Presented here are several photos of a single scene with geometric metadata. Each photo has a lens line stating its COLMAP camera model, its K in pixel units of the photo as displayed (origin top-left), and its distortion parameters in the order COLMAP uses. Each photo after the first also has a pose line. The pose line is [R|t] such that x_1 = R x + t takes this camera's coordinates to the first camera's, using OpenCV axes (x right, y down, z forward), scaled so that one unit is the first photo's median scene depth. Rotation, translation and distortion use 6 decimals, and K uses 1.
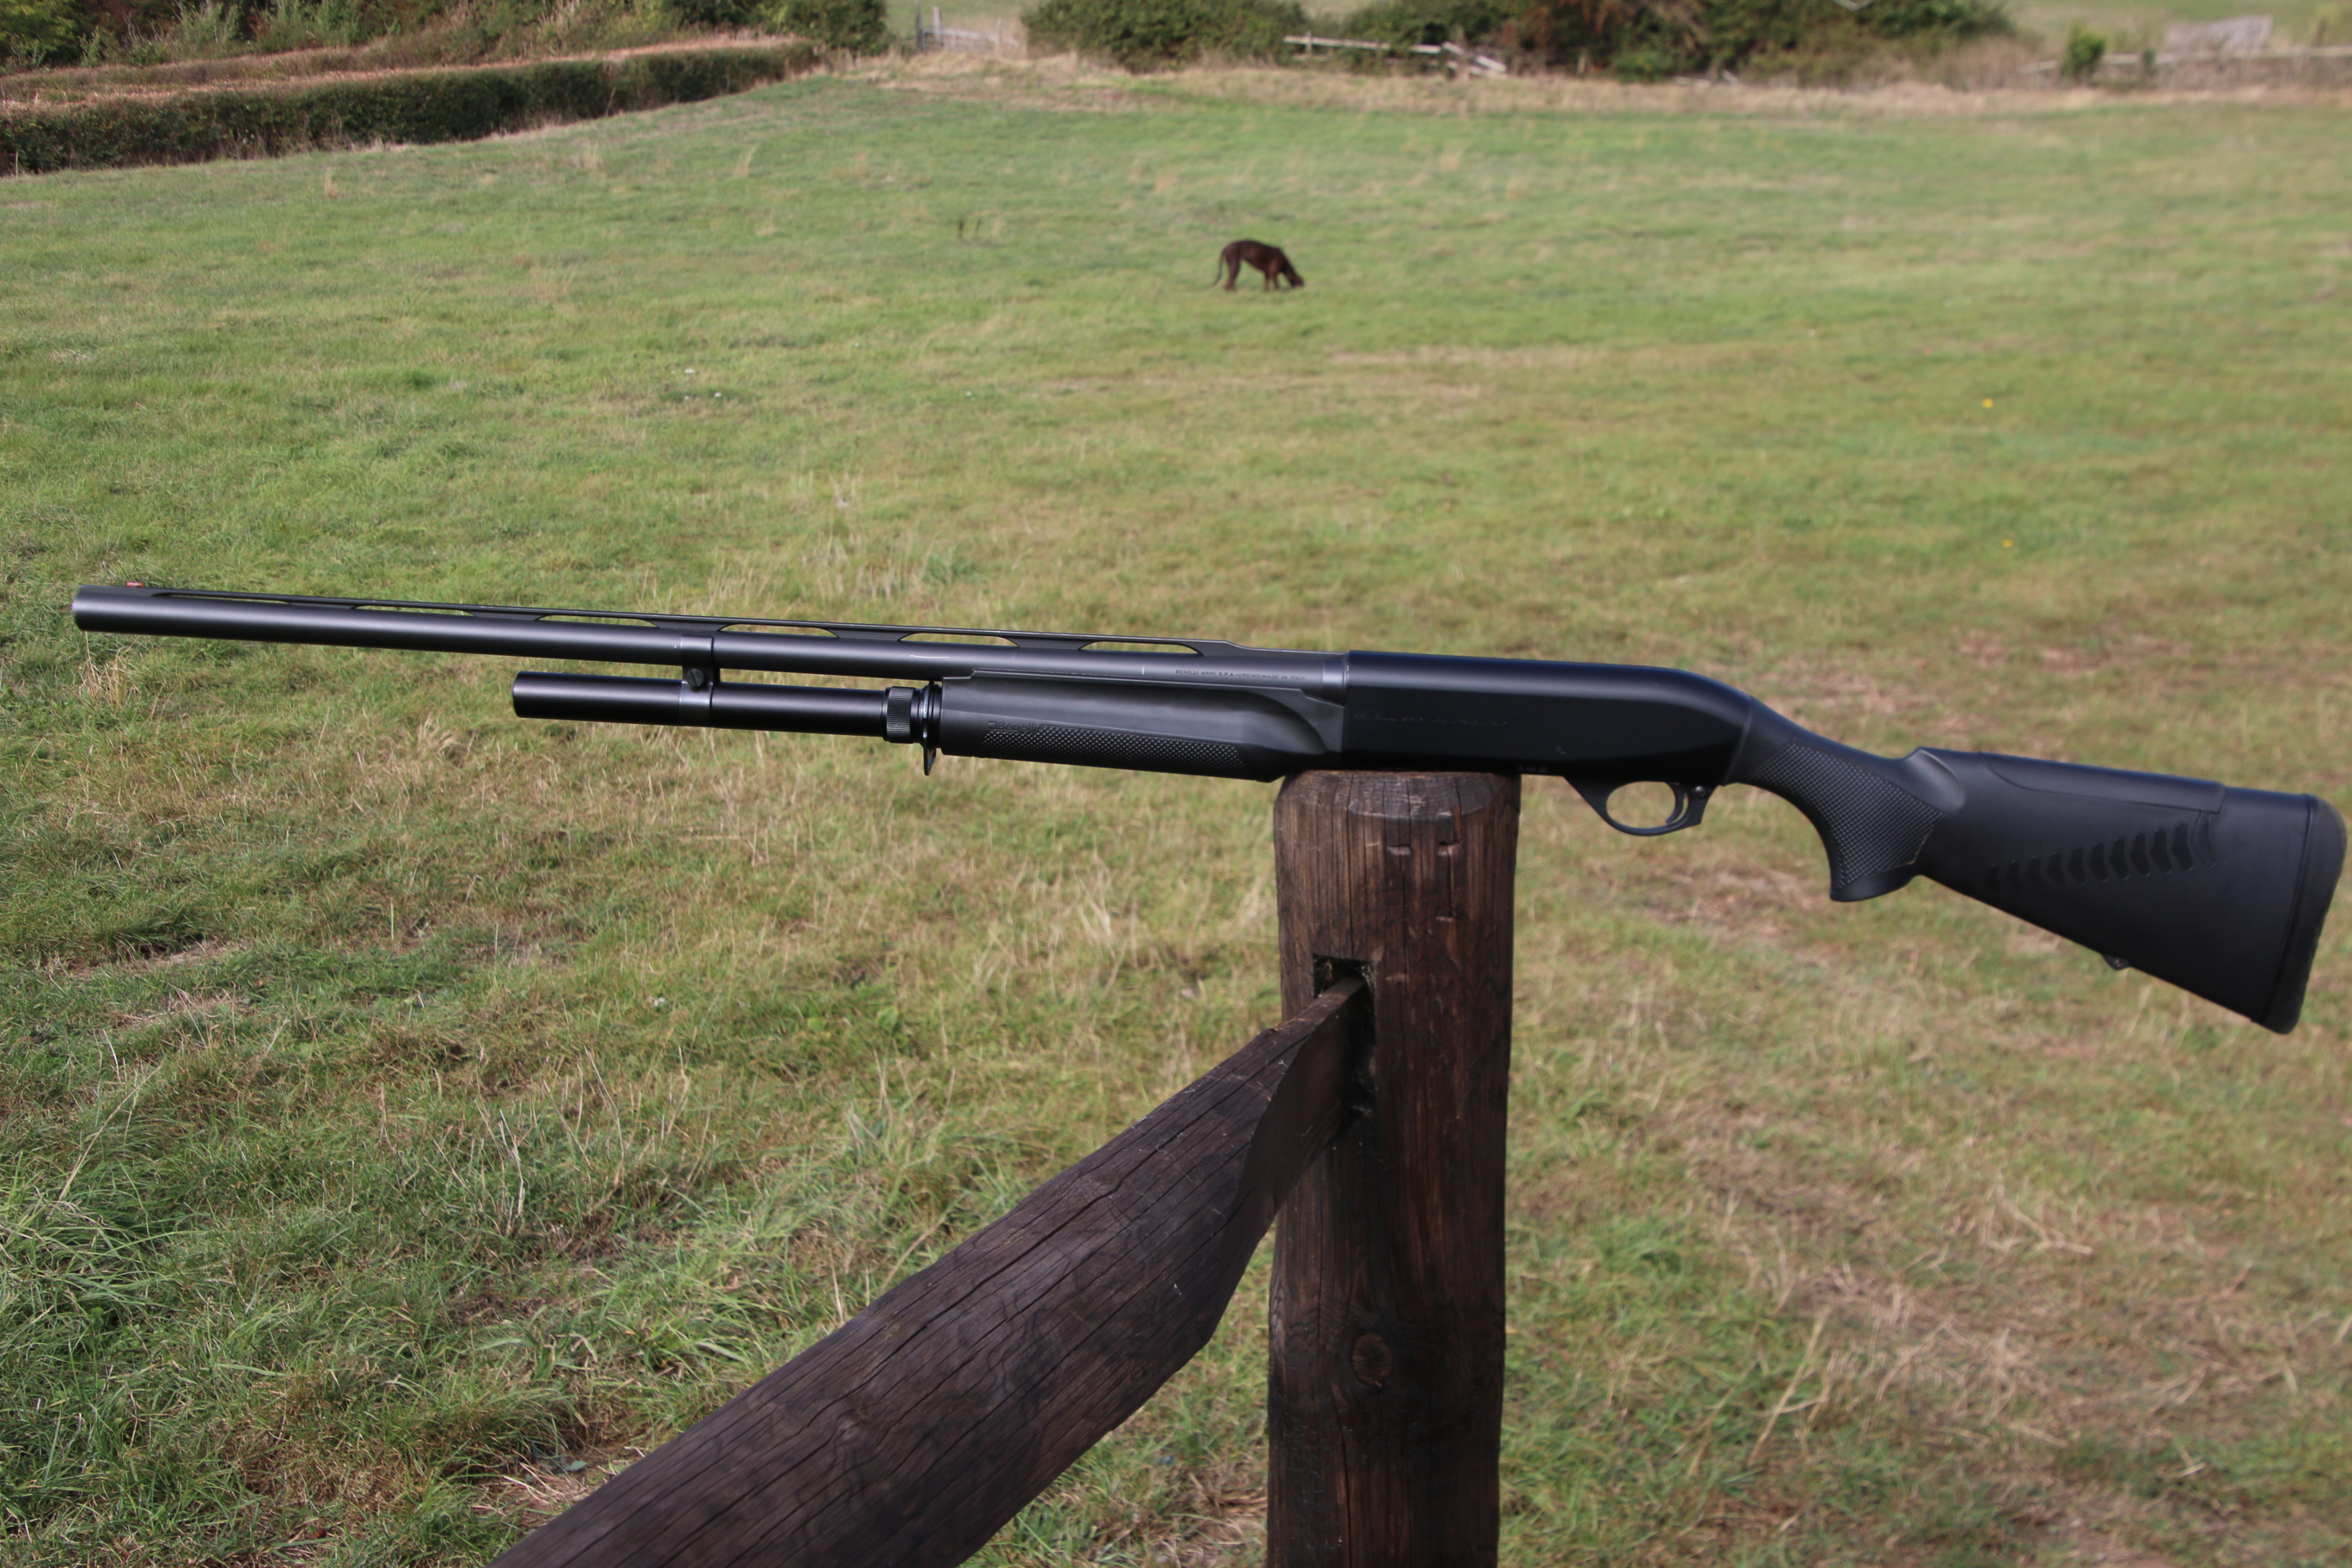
lens RADIAL K [[2939.3, 0, 1286.6], [0, 2939.3, 872.5], [0, 0, 1]] dist [0.065725, 0.351029]
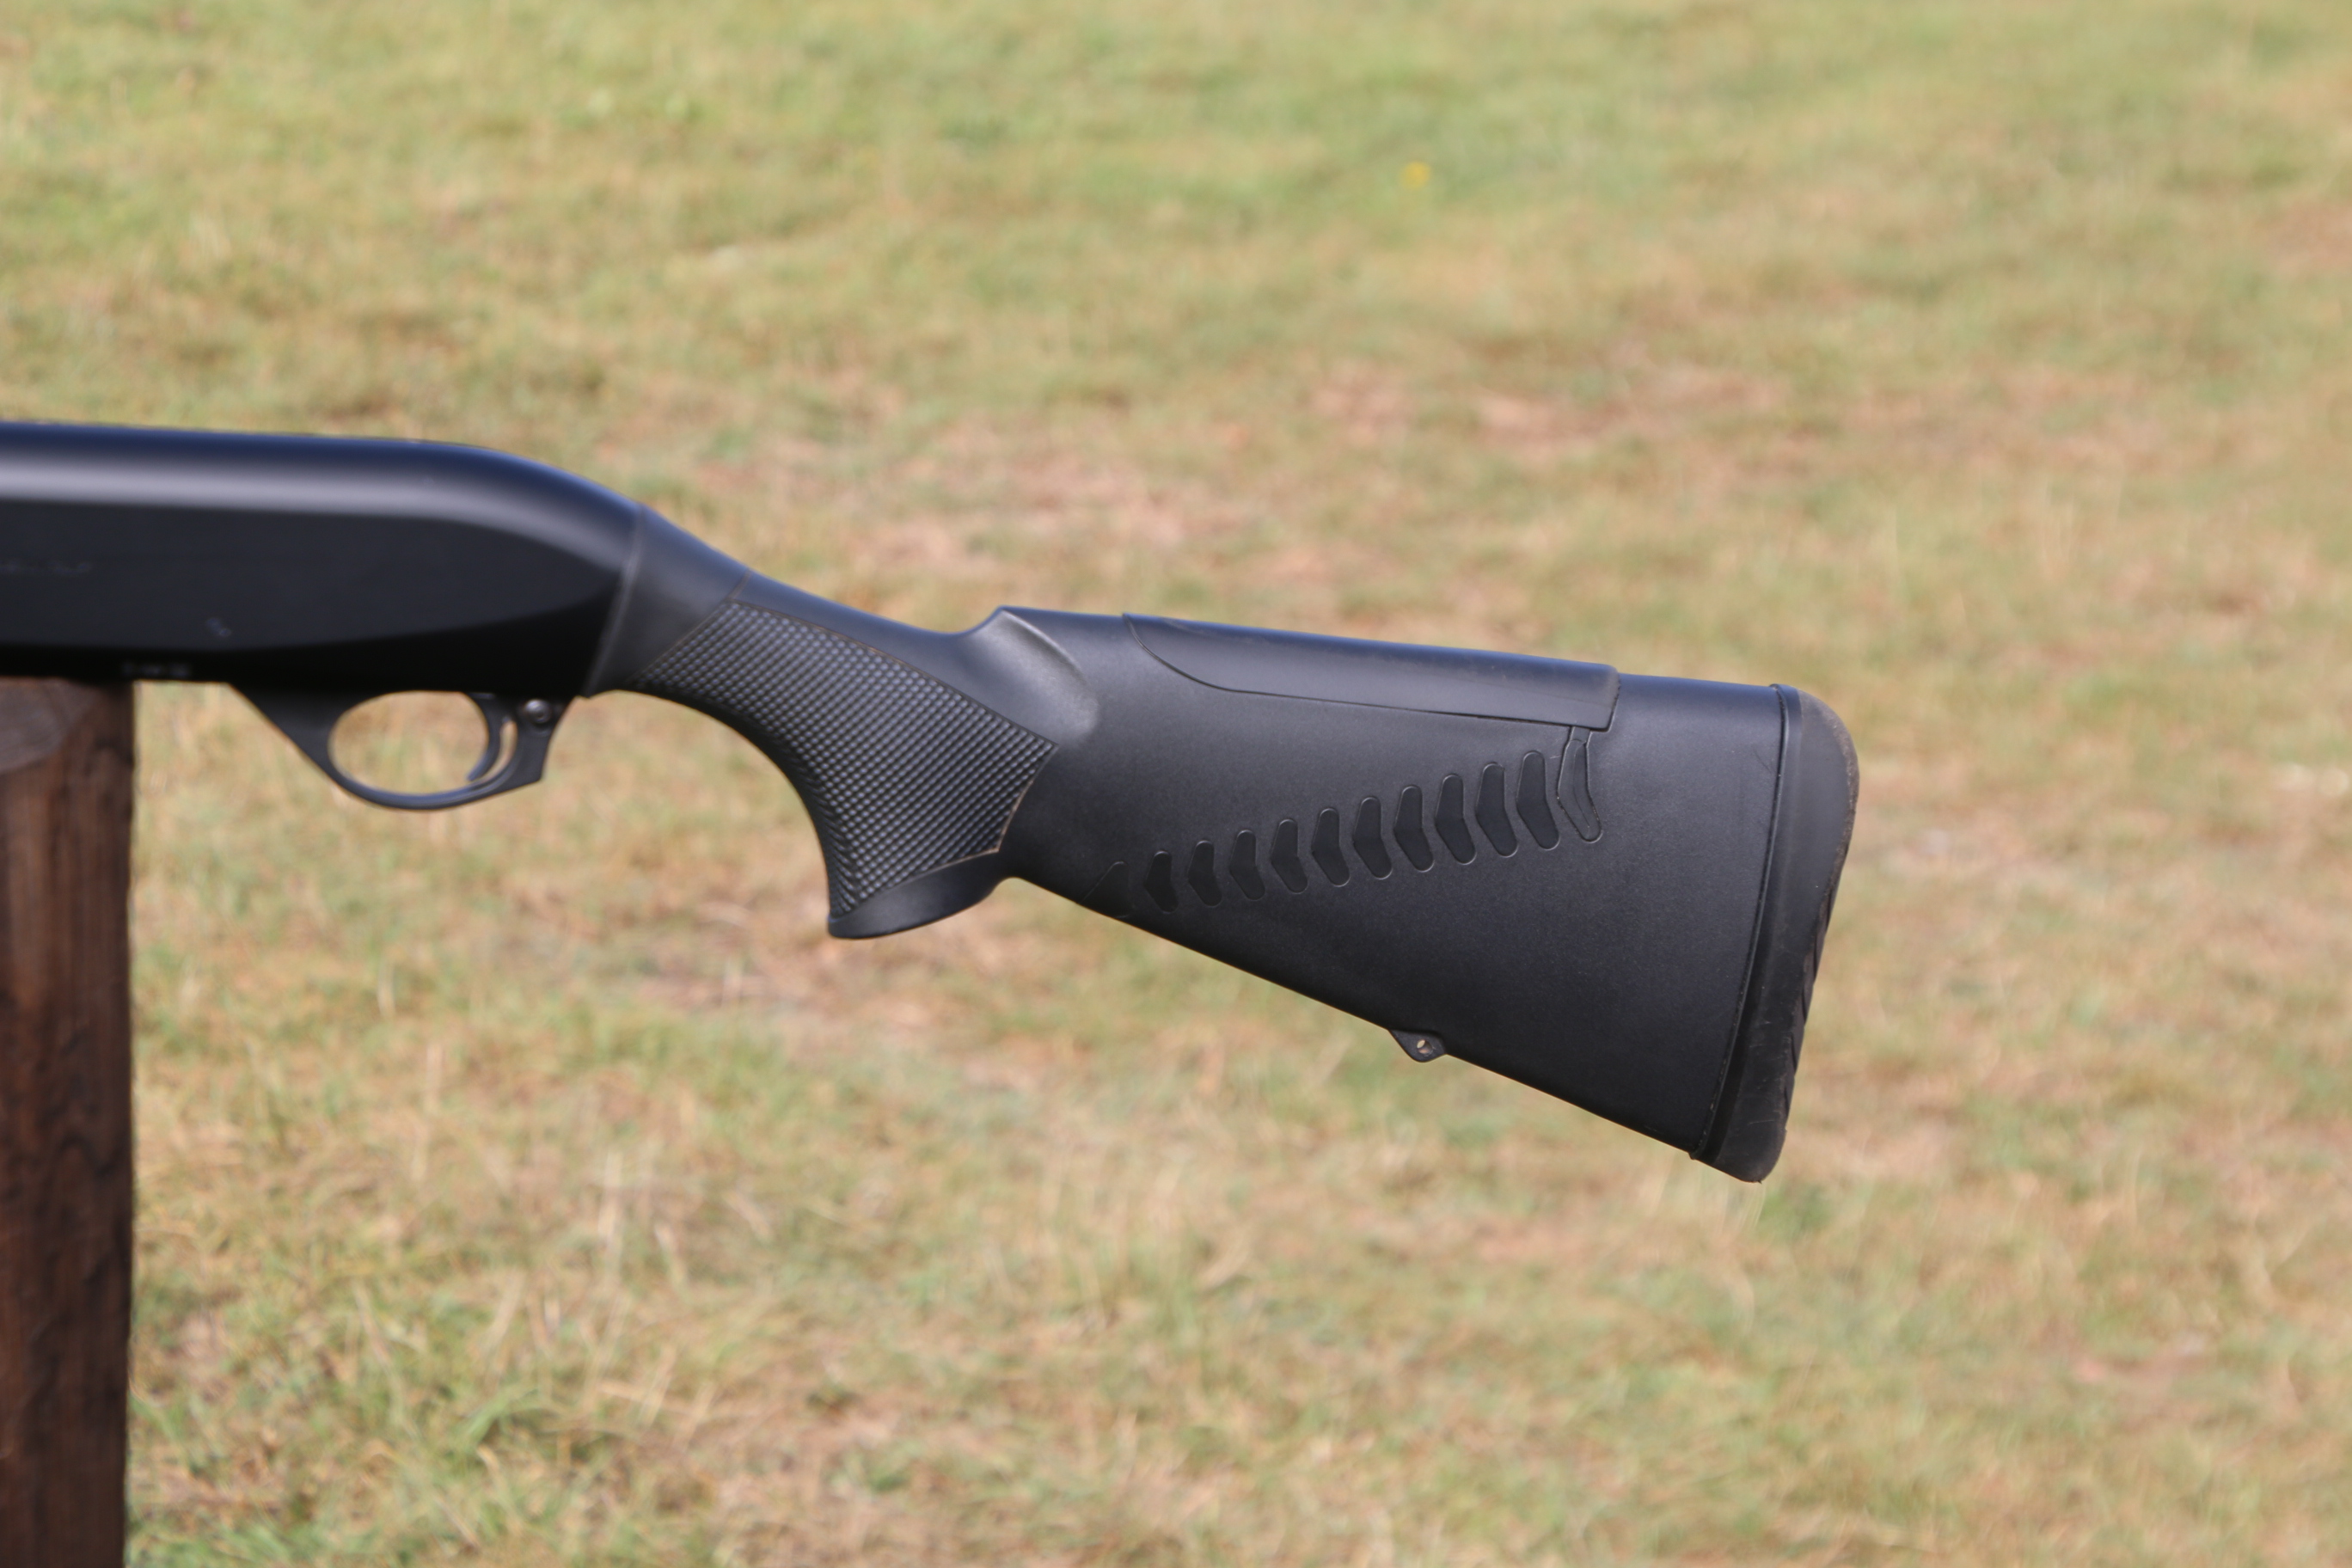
lens RADIAL K [[6451.8, 0, 1188.7], [0, 6451.8, 887.1], [0, 0, 1]] dist [0.816783, 0.748273]
pose [[0.980700, -0.032465, 0.192803, 0.011387], [0.033148, 0.999450, -0.000315, 0.001029], [-0.192687, 0.006700, 0.981237, -0.006675]]
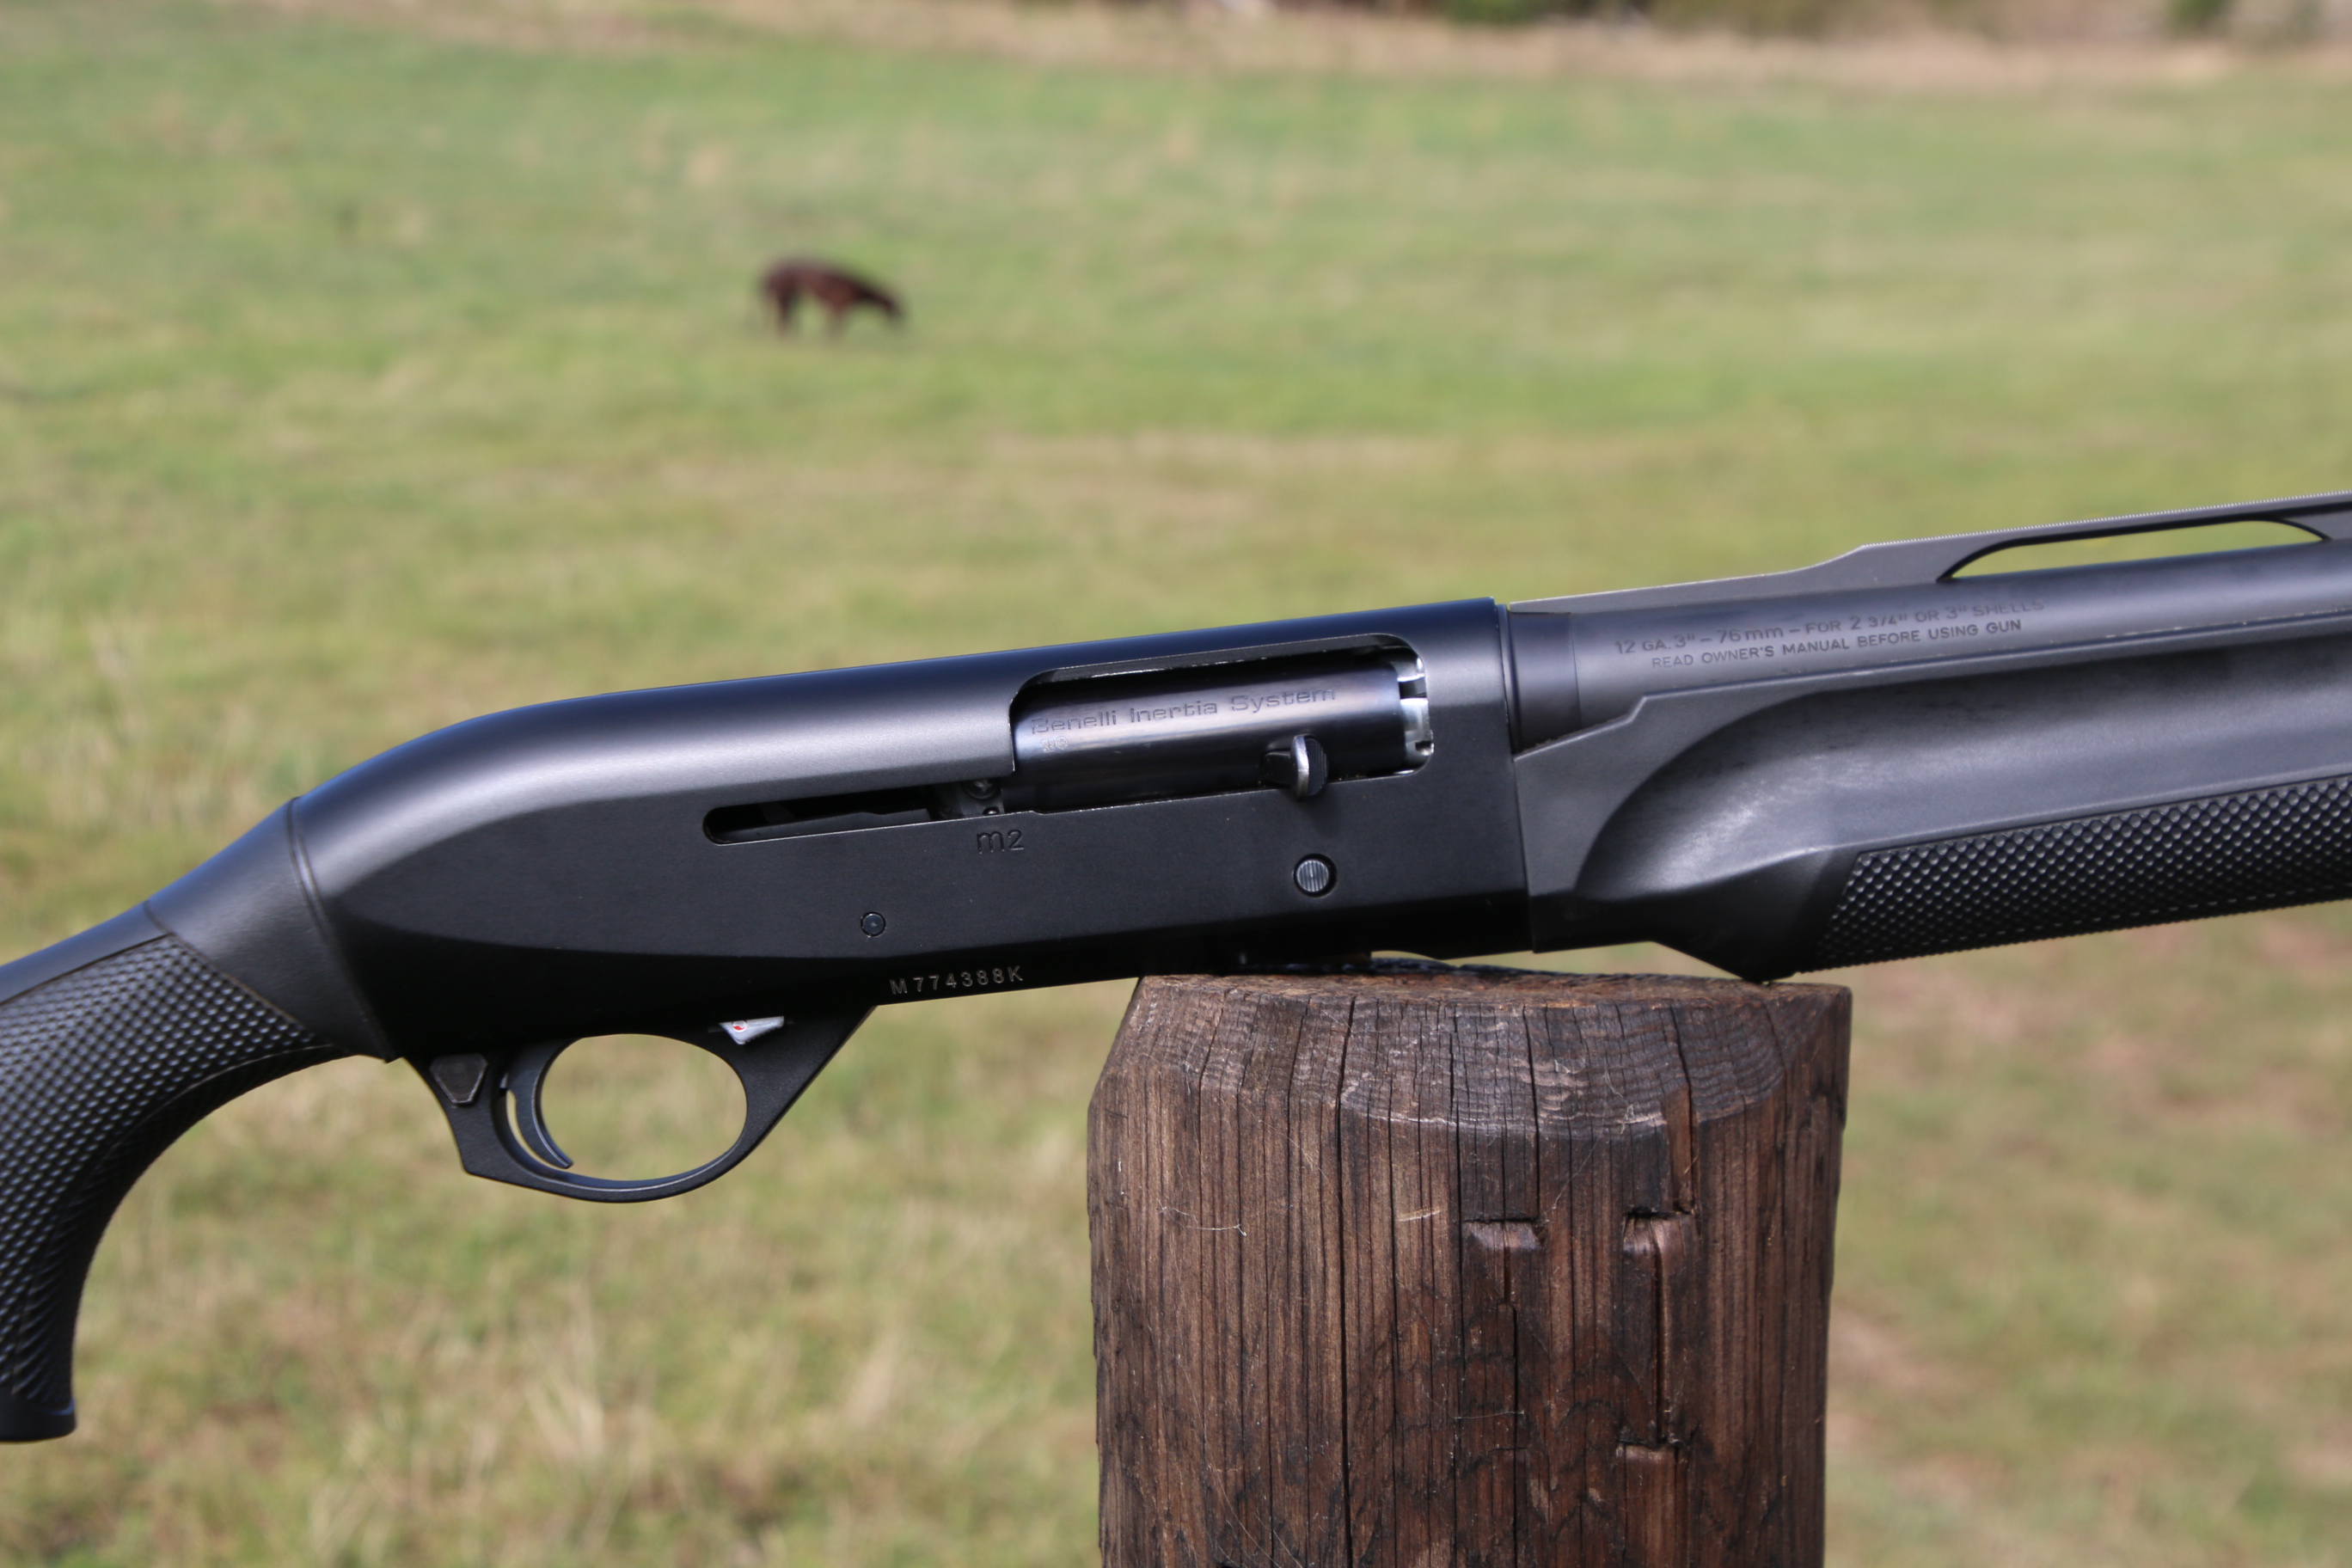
lens RADIAL K [[4814.2, 0, 1278.3], [0, 4814.2, 904.1], [0, 0, 1]] dist [0.305555, 2.327626]
pose [[0.996964, 0.006535, 0.077585, -0.006917], [0.000152, 0.996306, -0.085869, 0.000412], [-0.077860, 0.085620, 0.993281, 0.127242]]
